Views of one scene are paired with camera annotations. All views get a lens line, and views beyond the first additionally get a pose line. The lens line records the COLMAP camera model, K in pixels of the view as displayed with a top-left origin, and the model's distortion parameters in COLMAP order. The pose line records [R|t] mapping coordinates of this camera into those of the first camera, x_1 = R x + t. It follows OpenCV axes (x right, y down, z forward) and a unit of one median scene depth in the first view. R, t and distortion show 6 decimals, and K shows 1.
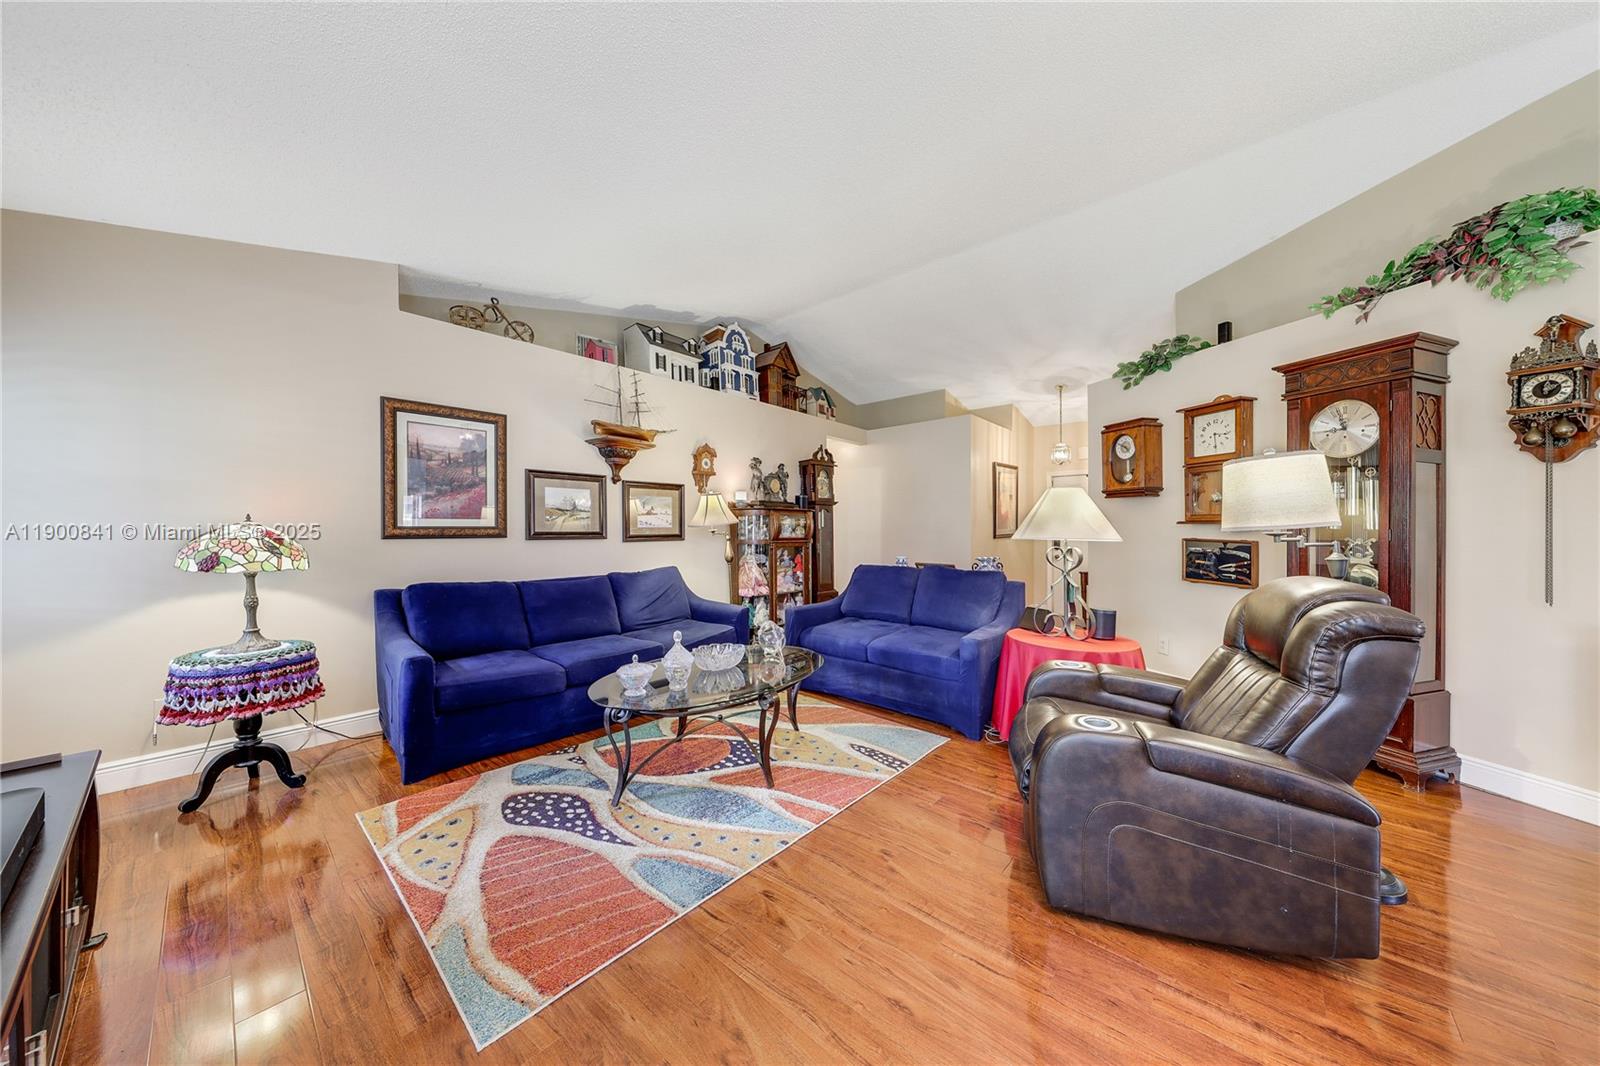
lens RADIAL K [[518.8, 0, 800.0], [0, 518.8, 533.0], [0, 0, 1]] dist [-0.000933, -0.000029]
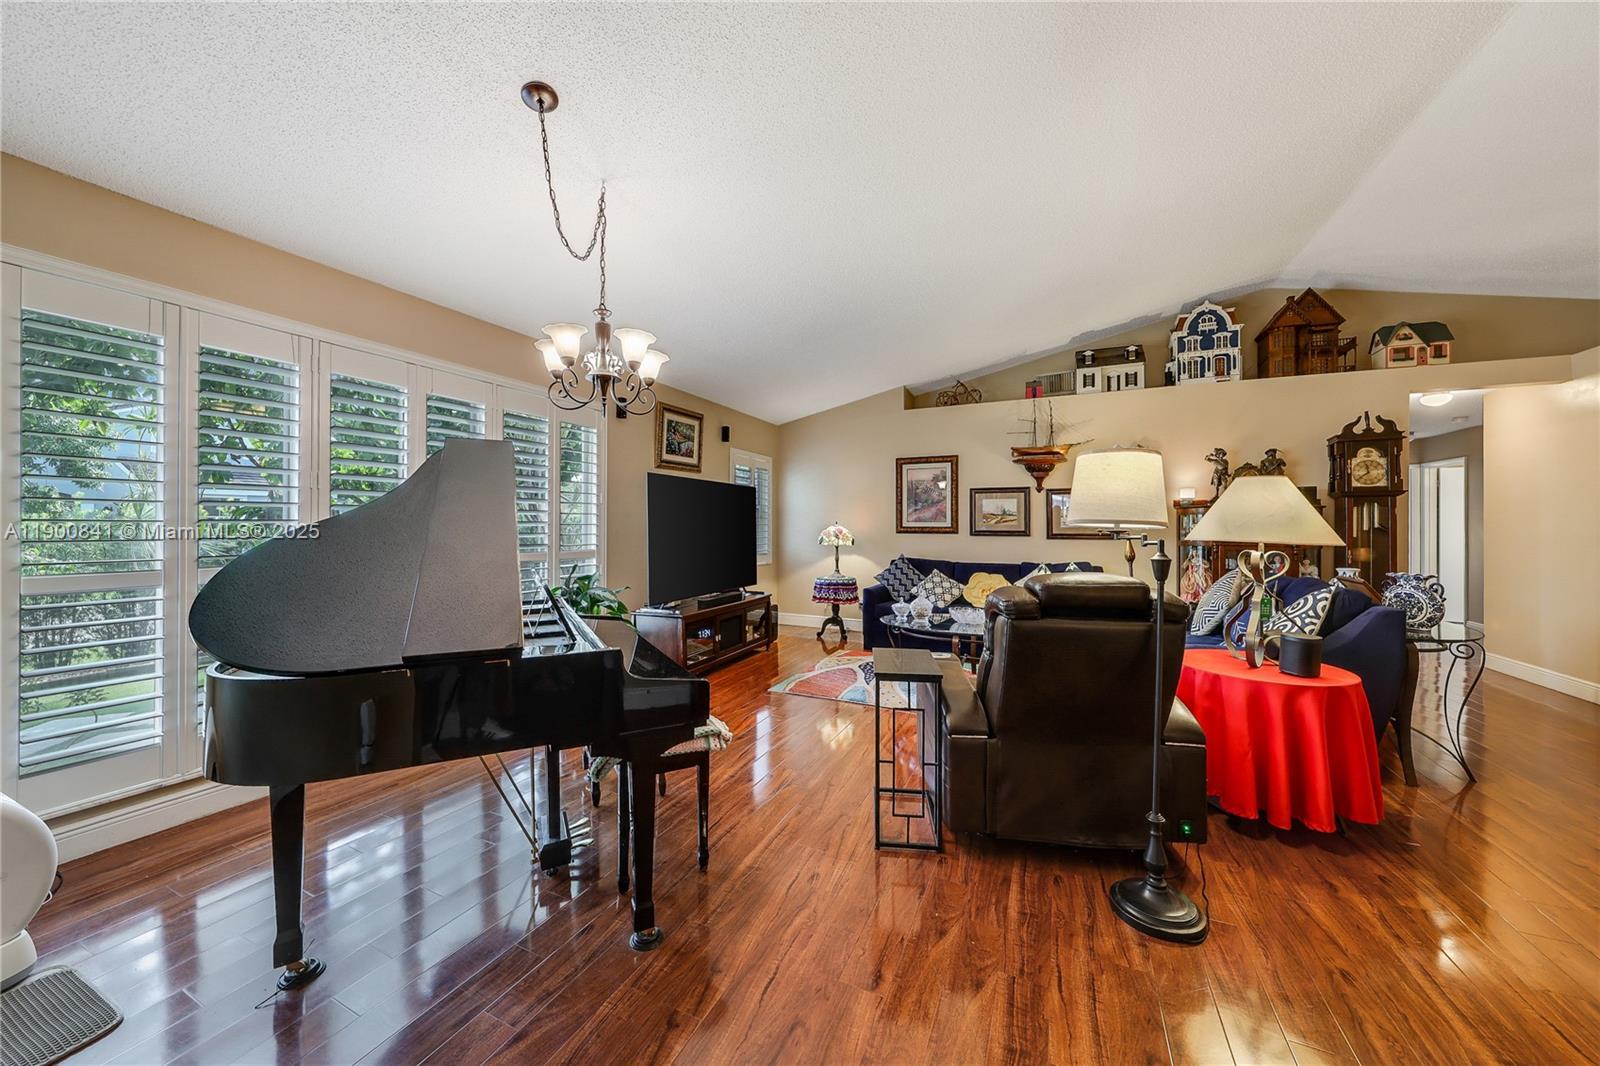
lens RADIAL K [[577.2, 0, 800.0], [0, 577.2, 533.0], [0, 0, 1]] dist [-0.021282, 0.000039]
pose [[0.267288, 0.009835, -0.963566, 0.826730], [-0.012085, 0.999903, 0.006853, 0.000708], [0.963541, 0.009813, 0.267381, 0.068662]]
